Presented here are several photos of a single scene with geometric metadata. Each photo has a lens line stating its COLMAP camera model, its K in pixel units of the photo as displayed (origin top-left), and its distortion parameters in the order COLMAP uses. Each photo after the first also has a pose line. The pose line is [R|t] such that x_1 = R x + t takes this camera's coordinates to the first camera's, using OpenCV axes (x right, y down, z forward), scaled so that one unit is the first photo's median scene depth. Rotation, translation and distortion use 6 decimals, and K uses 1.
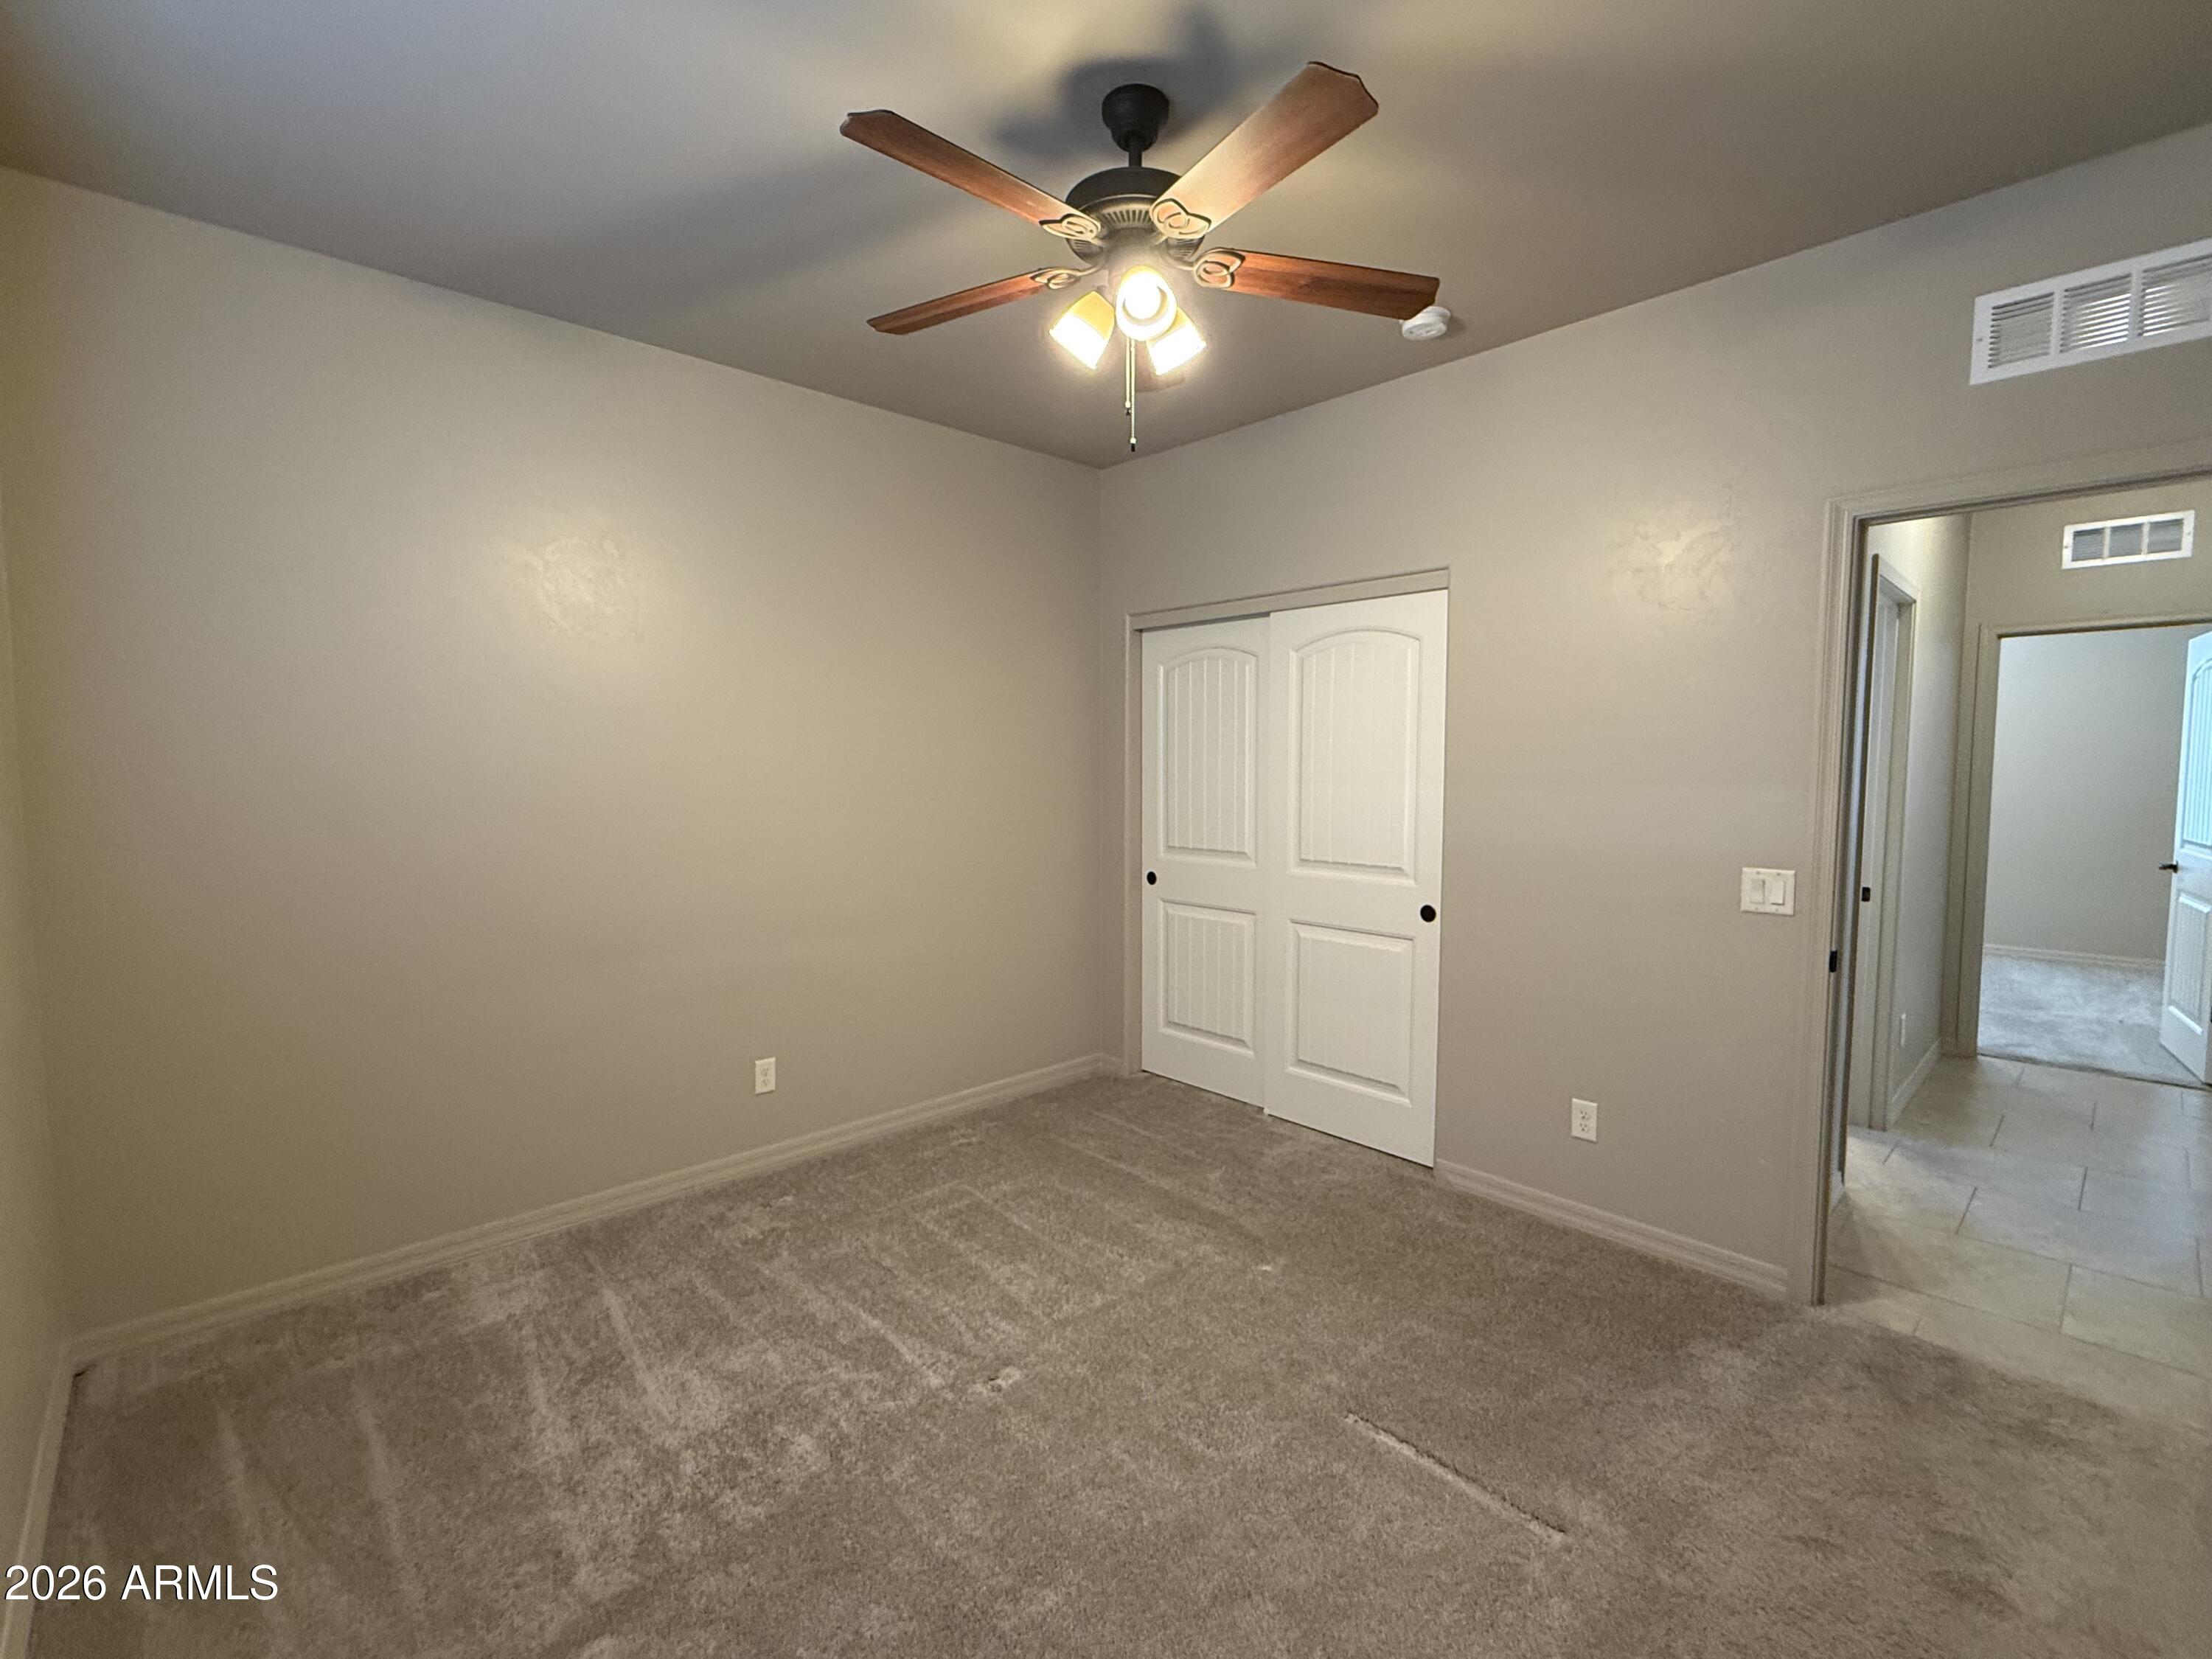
lens RADIAL K [[962.2, 0, 1113.8], [0, 962.2, 825.2], [0, 0, 1]] dist [0.001036, 0.000253]
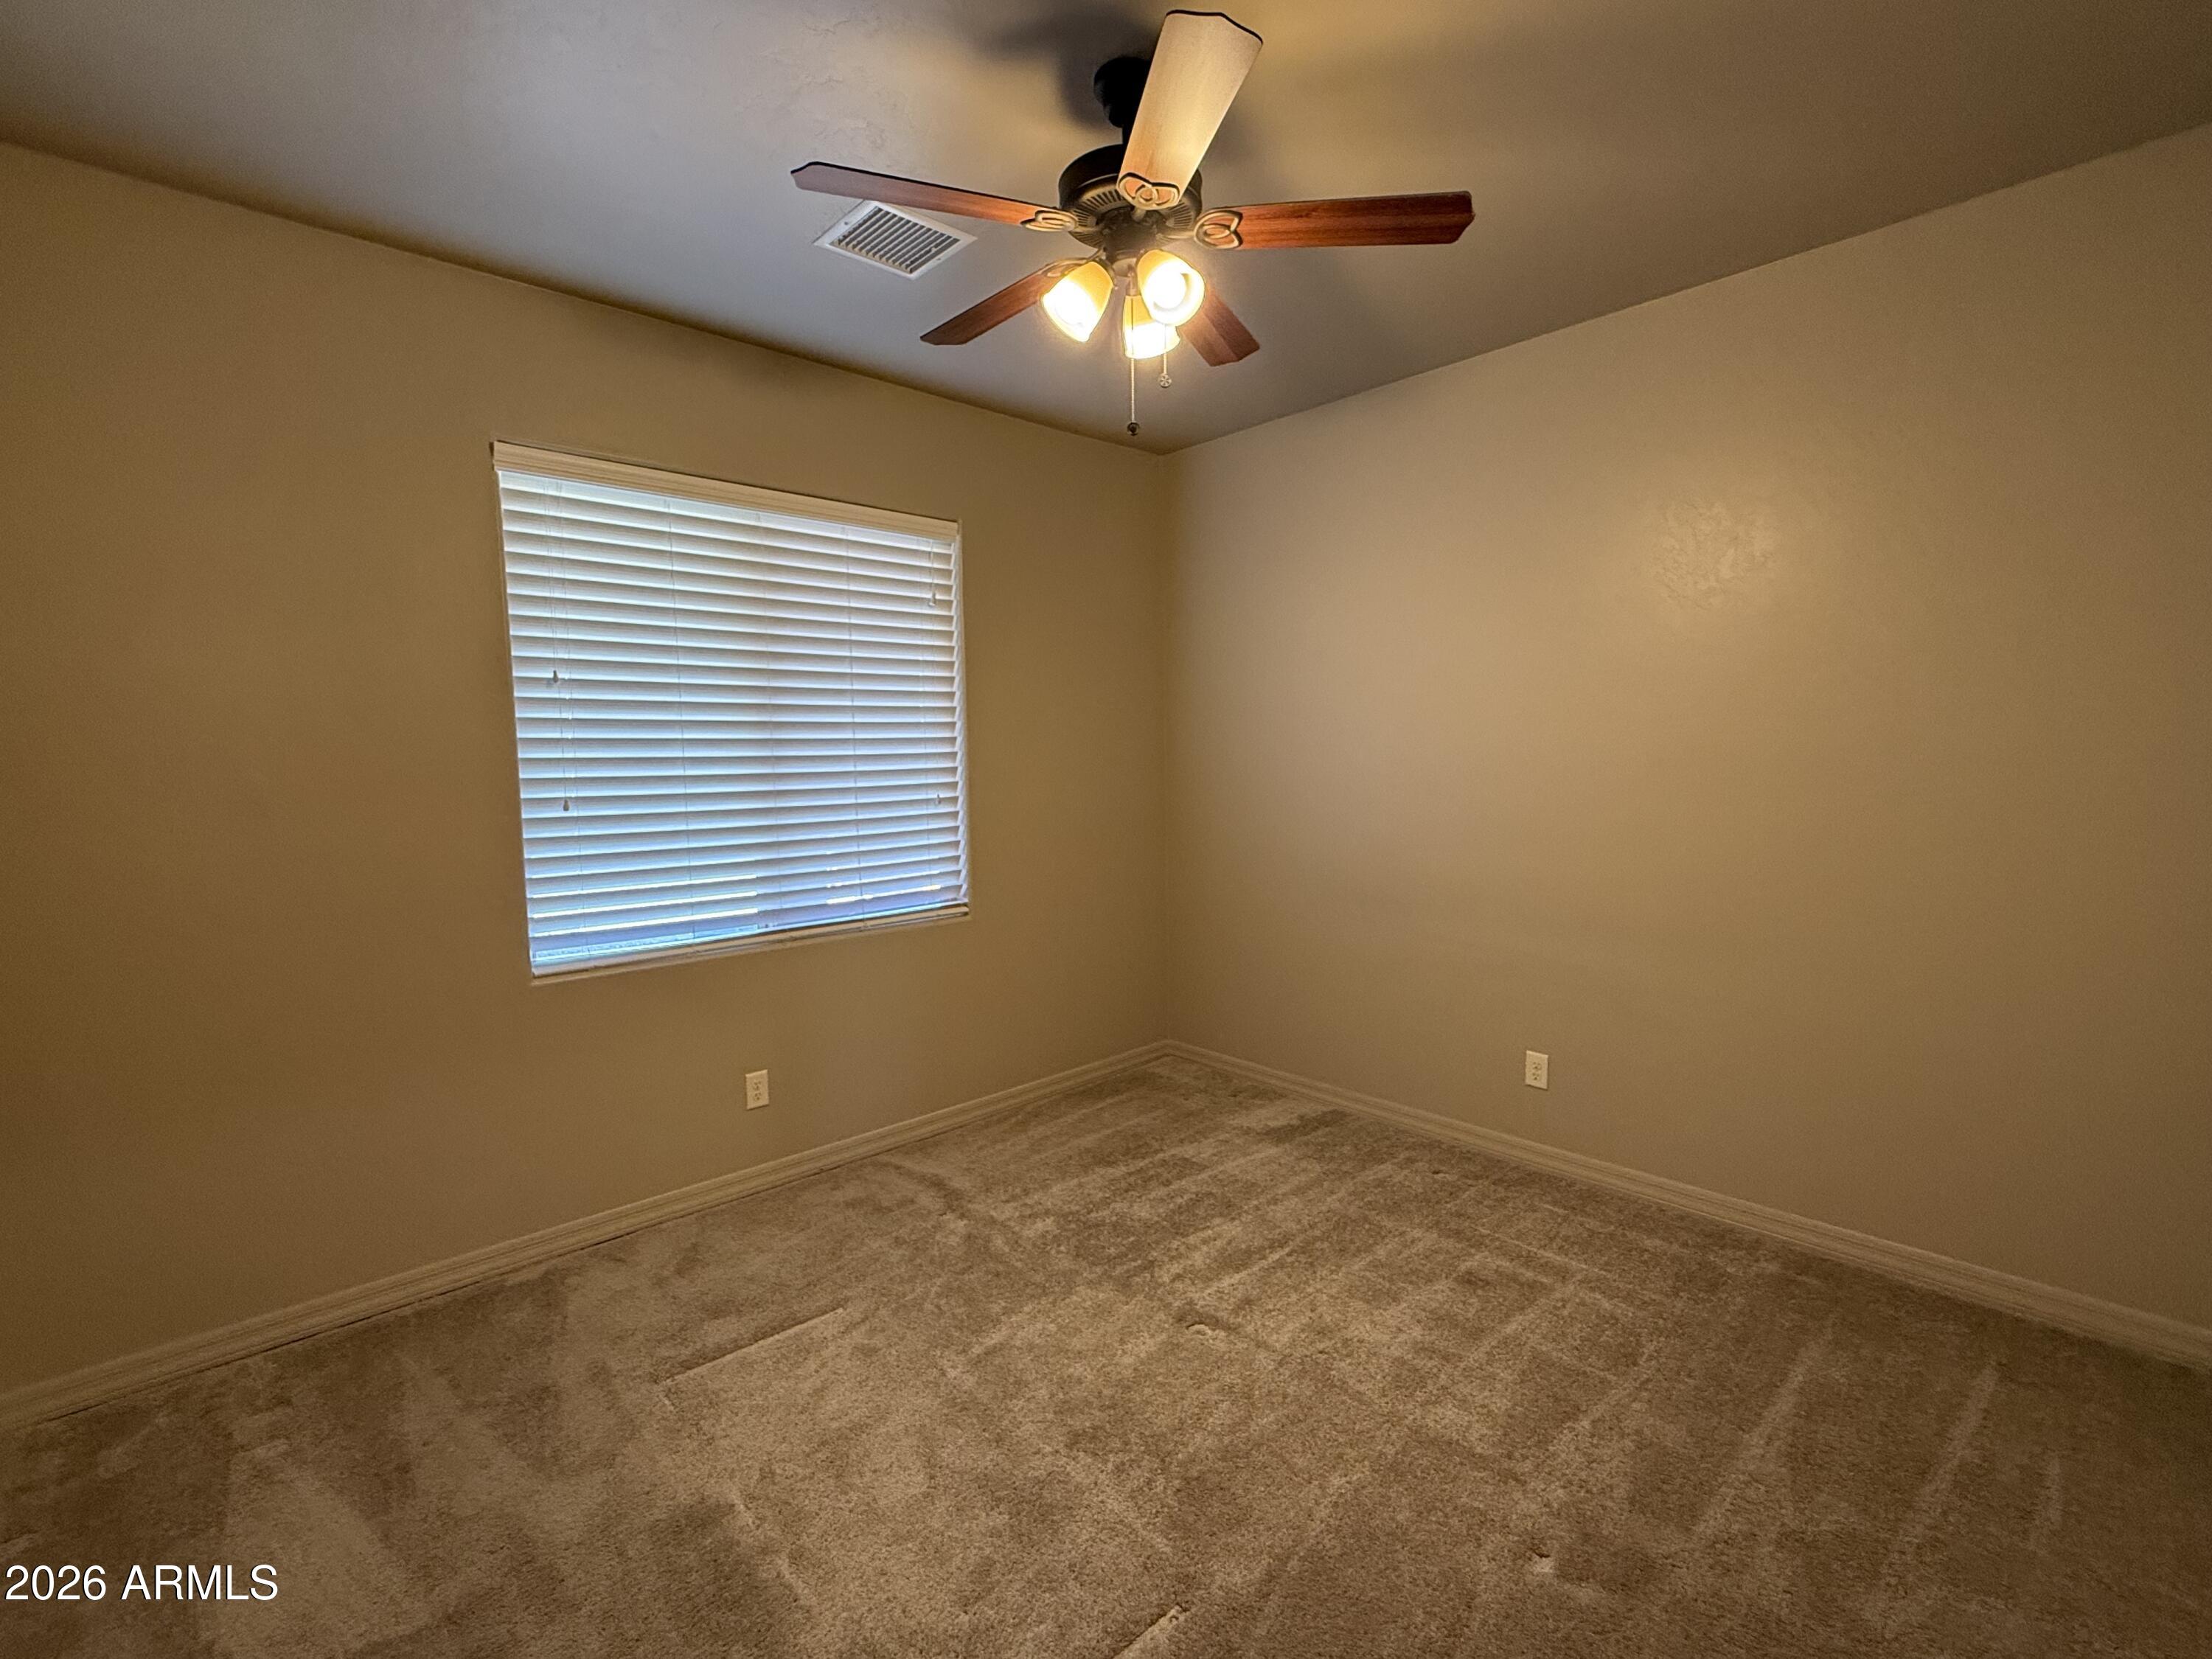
lens RADIAL K [[962.2, 0, 1126.0], [0, 962.2, 819.1], [0, 0, 1]] dist [0.001036, 0.000253]
pose [[0.027929, 0.065873, -0.997437, 0.708920], [-0.058774, 0.996208, 0.064146, -0.034553], [0.997881, 0.056832, 0.031695, 0.674589]]
